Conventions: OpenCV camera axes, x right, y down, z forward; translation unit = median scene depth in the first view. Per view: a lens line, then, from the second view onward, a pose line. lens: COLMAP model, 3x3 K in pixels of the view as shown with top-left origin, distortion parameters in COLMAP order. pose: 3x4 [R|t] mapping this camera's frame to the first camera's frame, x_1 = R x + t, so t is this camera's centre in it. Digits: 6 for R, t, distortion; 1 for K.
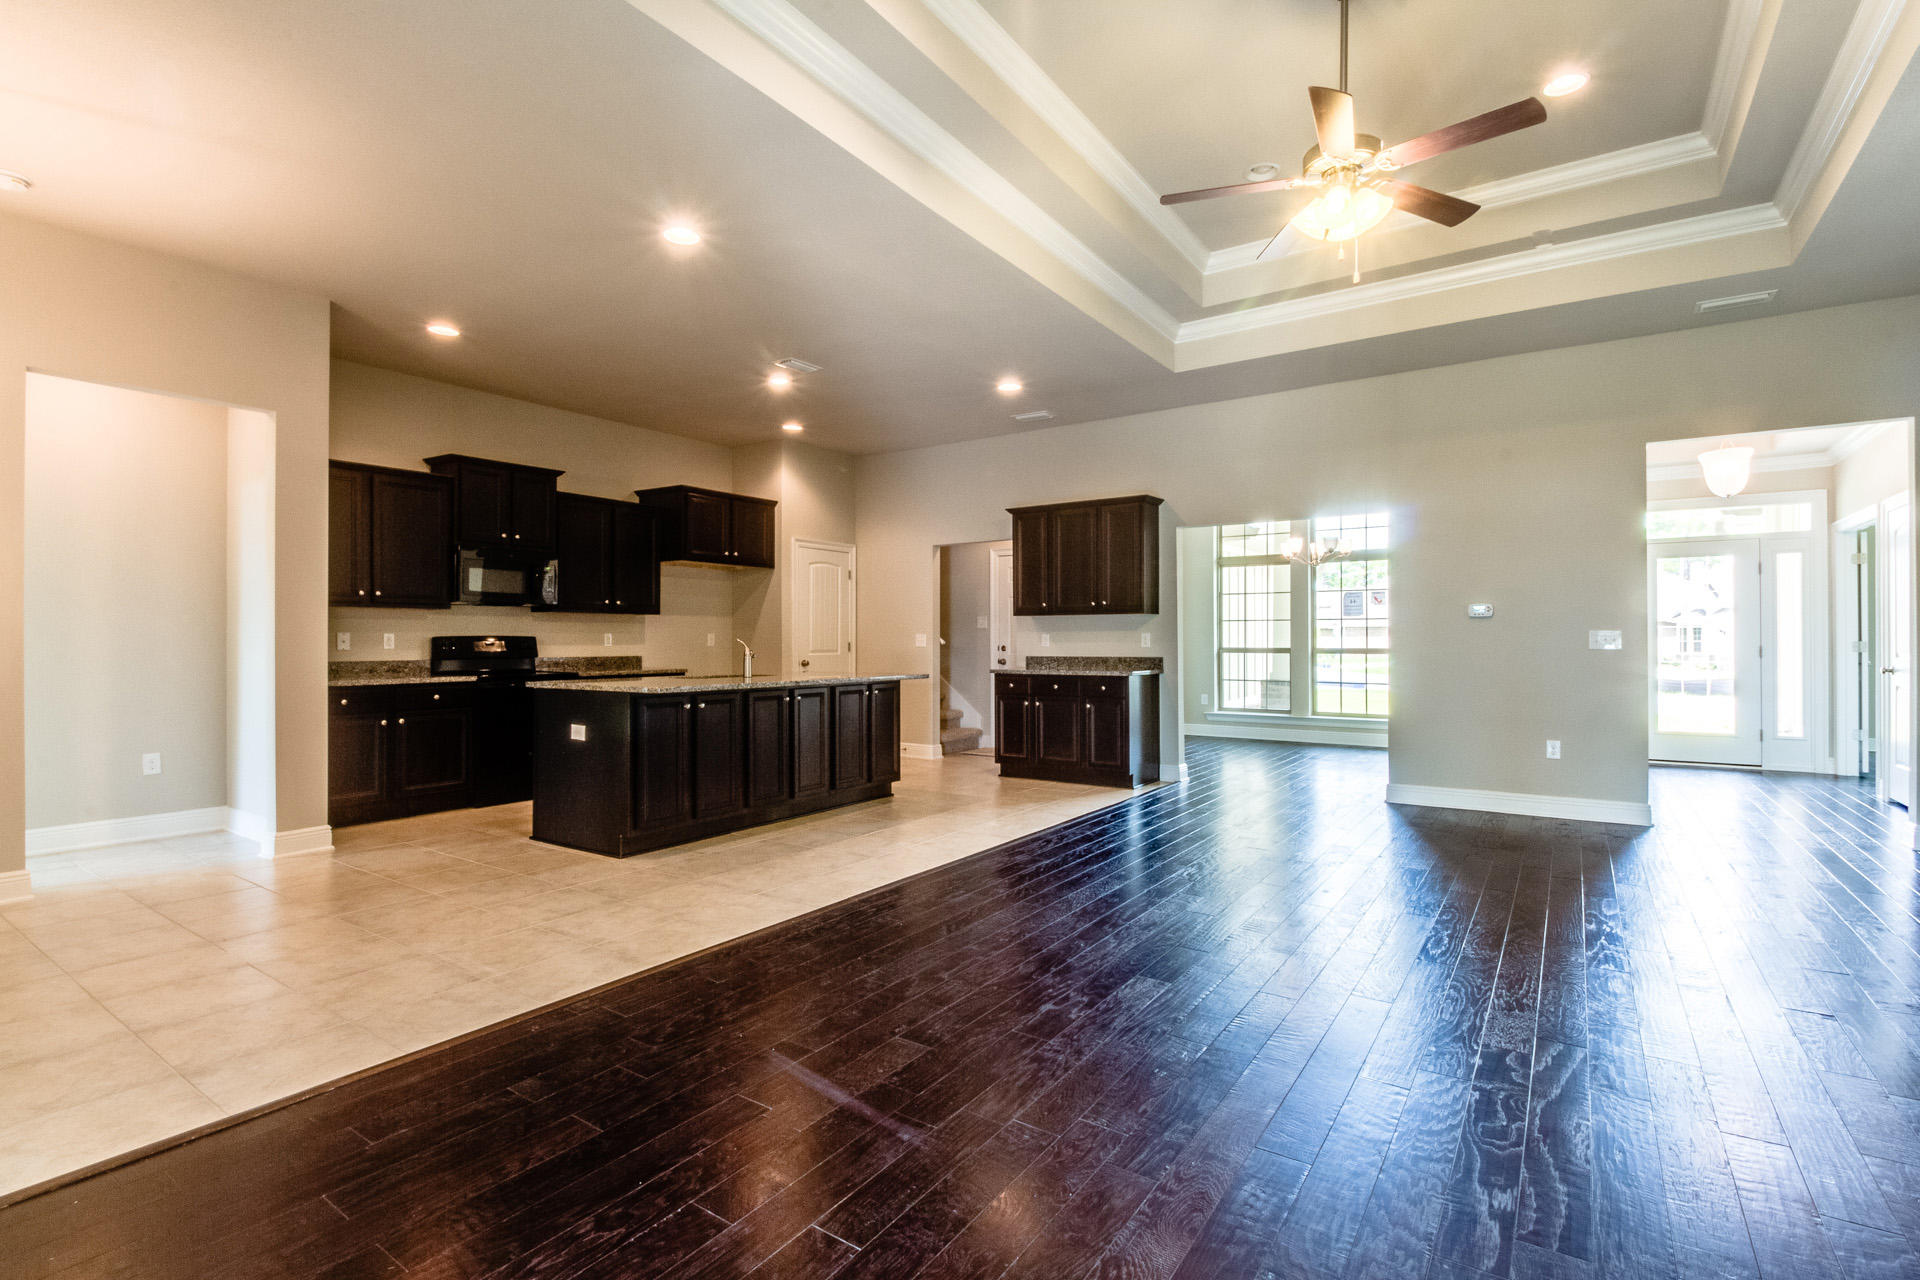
lens RADIAL K [[889.0, 0, 970.1], [0, 889.0, 635.8], [0, 0, 1]] dist [-0.000205, -0.001962]
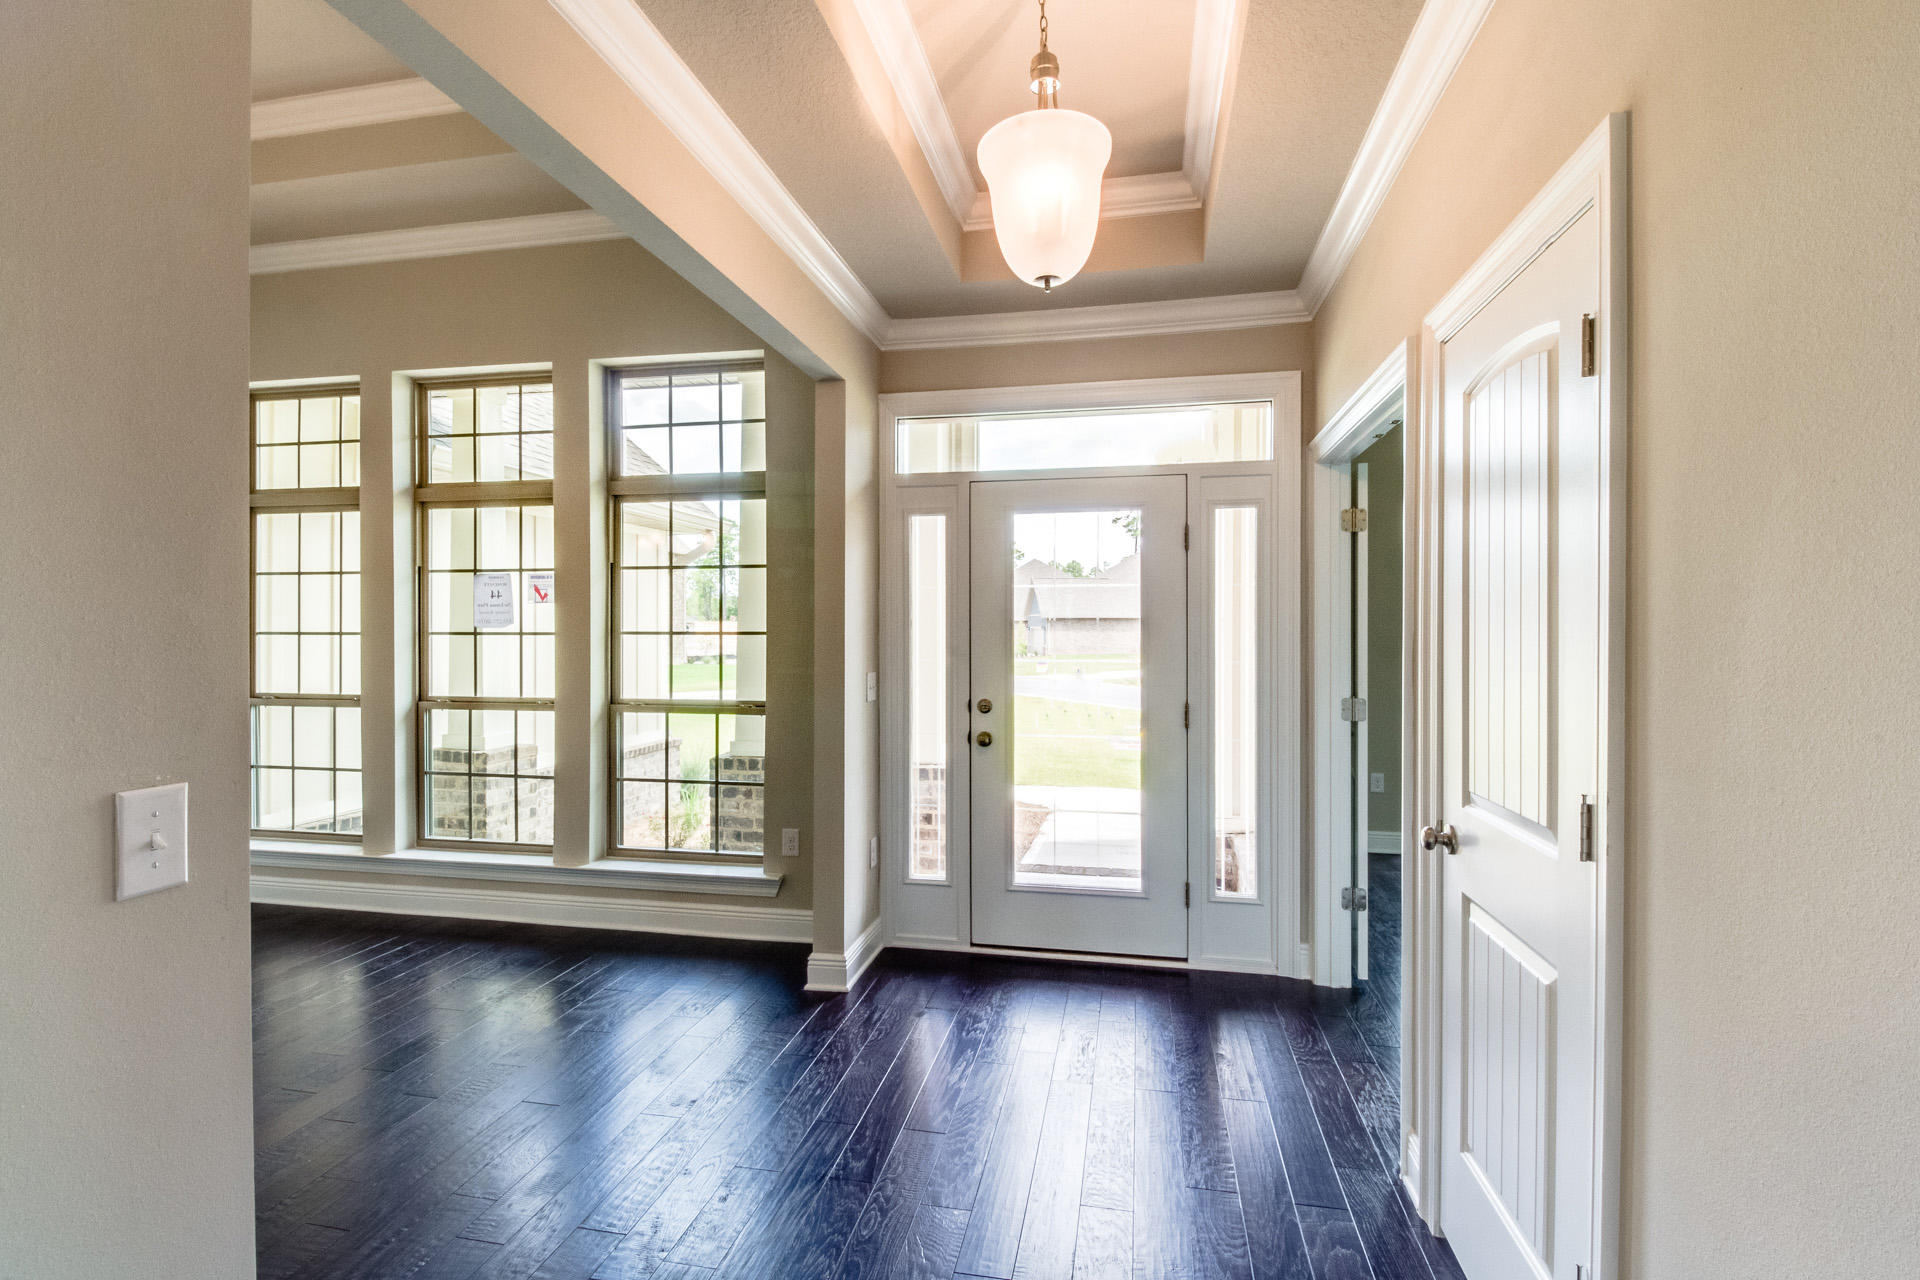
lens RADIAL K [[889.0, 0, 952.8], [0, 889.0, 636.4], [0, 0, 1]] dist [-0.000205, -0.001962]
pose [[0.919410, 0.001296, 0.393298, 0.459734], [-0.002965, 0.999989, 0.003636, -0.019277], [-0.393289, -0.004509, 0.919404, 0.480293]]
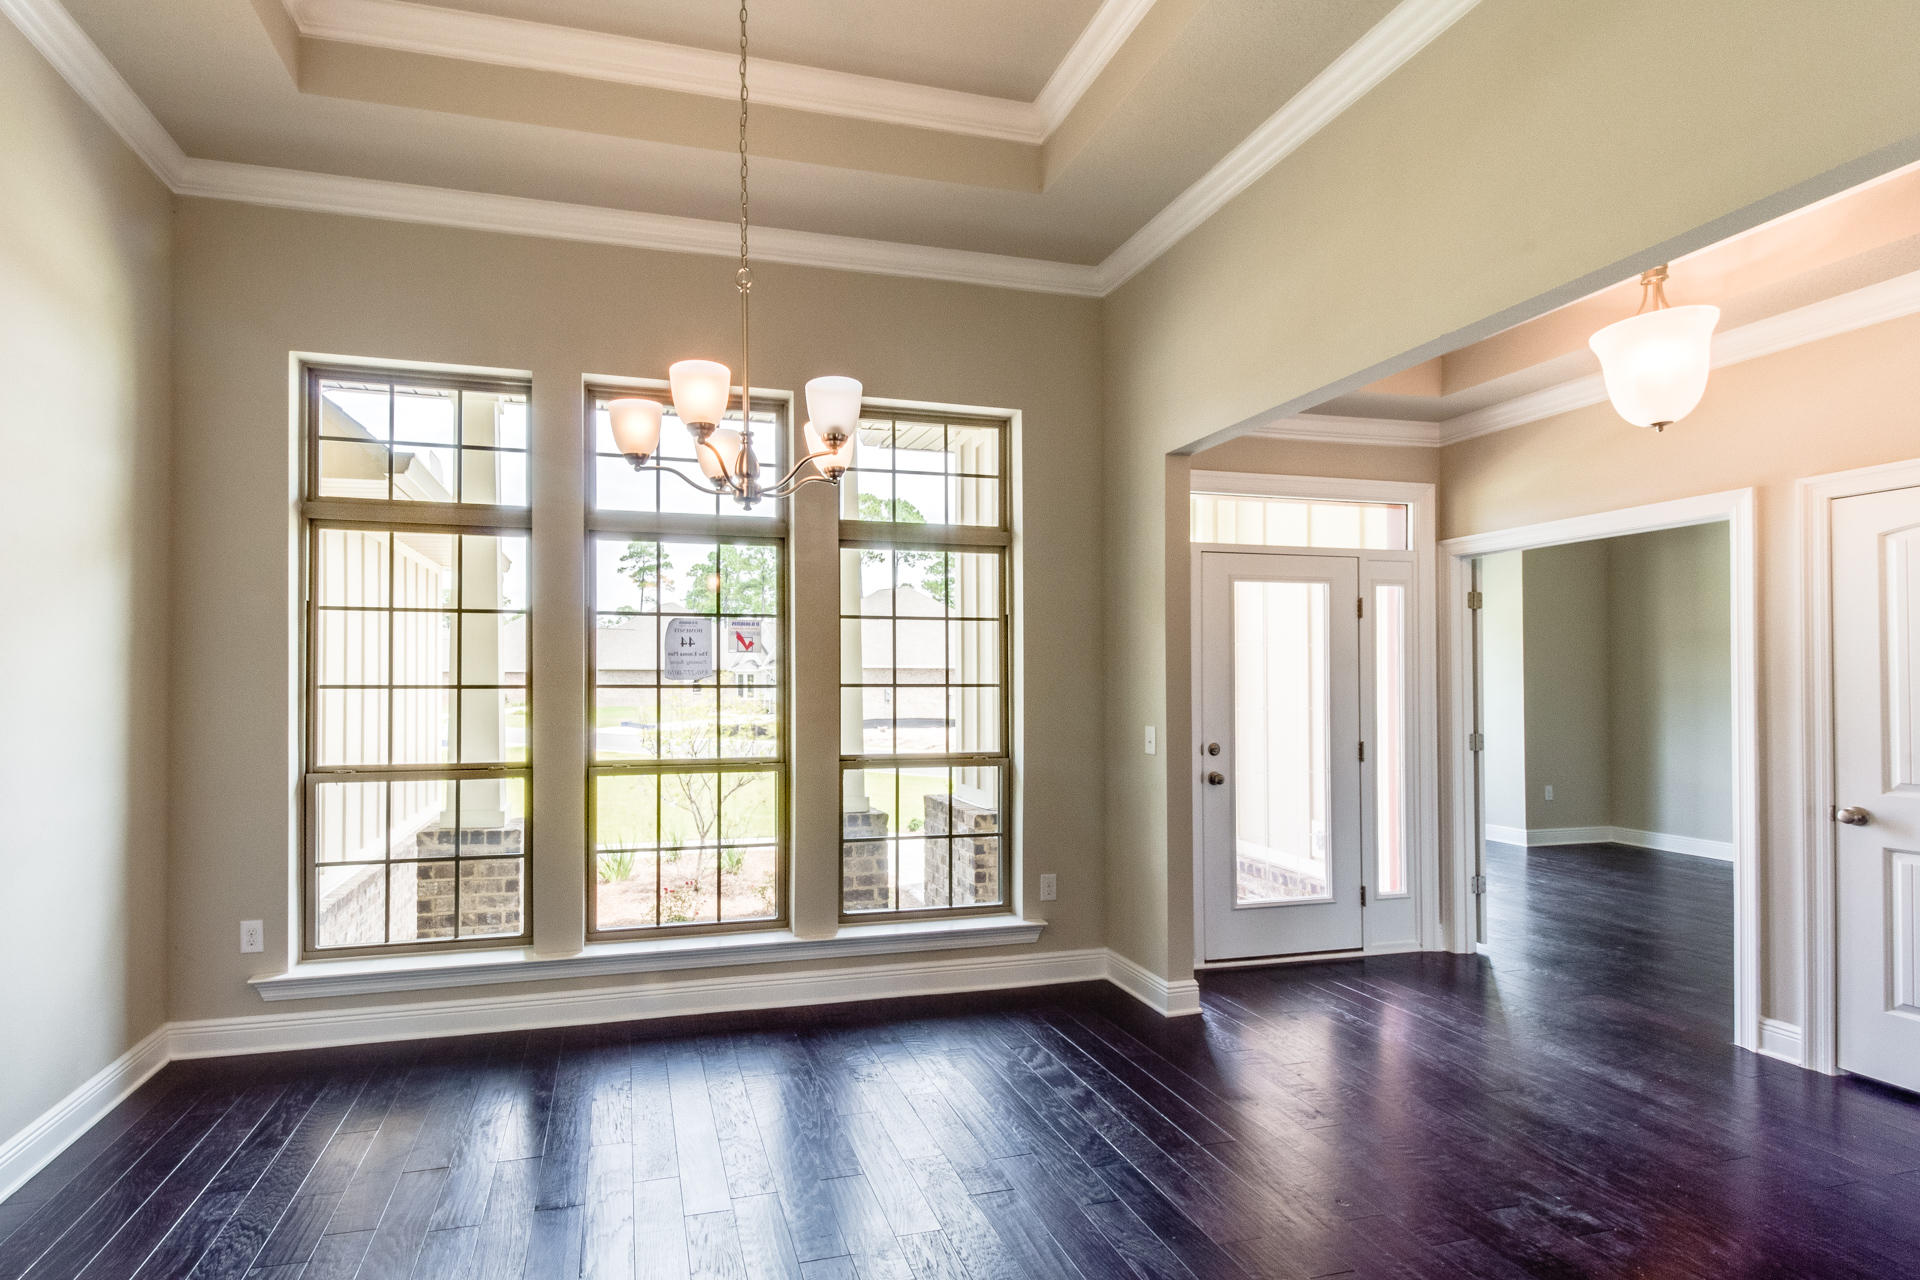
lens RADIAL K [[889.0, 0, 833.5], [0, 889.0, 681.4], [0, 0, 1]] dist [-0.000205, -0.001962]
pose [[0.672403, 0.006832, 0.740154, 0.177075], [-0.001972, 0.999970, -0.007438, -0.017732], [-0.740183, 0.003542, 0.672396, 0.670672]]
